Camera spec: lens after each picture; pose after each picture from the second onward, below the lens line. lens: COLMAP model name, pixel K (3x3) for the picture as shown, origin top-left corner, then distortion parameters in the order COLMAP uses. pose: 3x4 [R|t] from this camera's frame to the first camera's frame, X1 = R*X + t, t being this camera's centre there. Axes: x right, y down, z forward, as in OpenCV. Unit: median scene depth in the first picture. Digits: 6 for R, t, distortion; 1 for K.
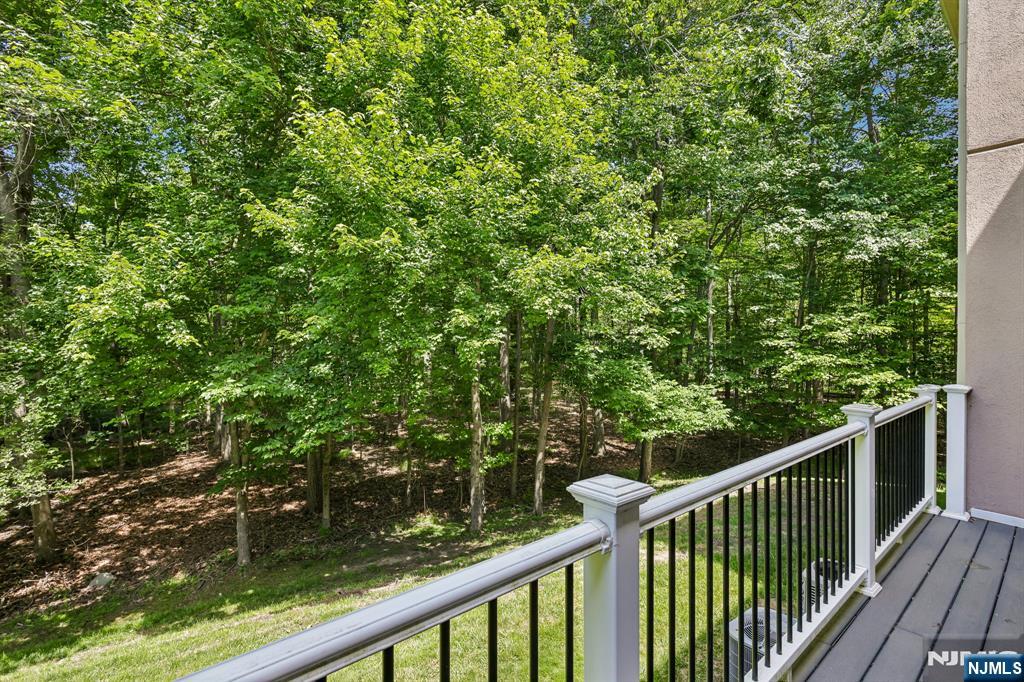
lens RADIAL K [[493.7, 0, 514.1], [0, 493.7, 346.7], [0, 0, 1]] dist [-0.008767, -0.000865]
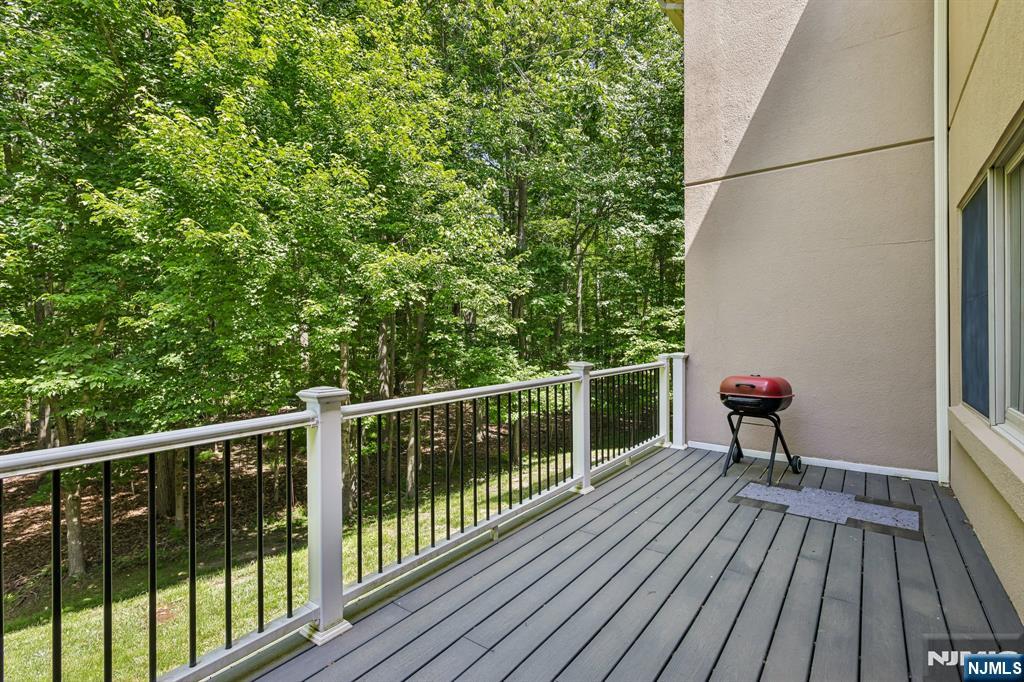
lens RADIAL K [[493.7, 0, 517.6], [0, 493.7, 335.7], [0, 0, 1]] dist [-0.008767, -0.000865]
pose [[0.972550, -0.008211, 0.232548, 0.064096], [0.009333, 0.999950, -0.003725, 0.011254], [-0.232505, 0.005793, 0.972578, -0.135299]]
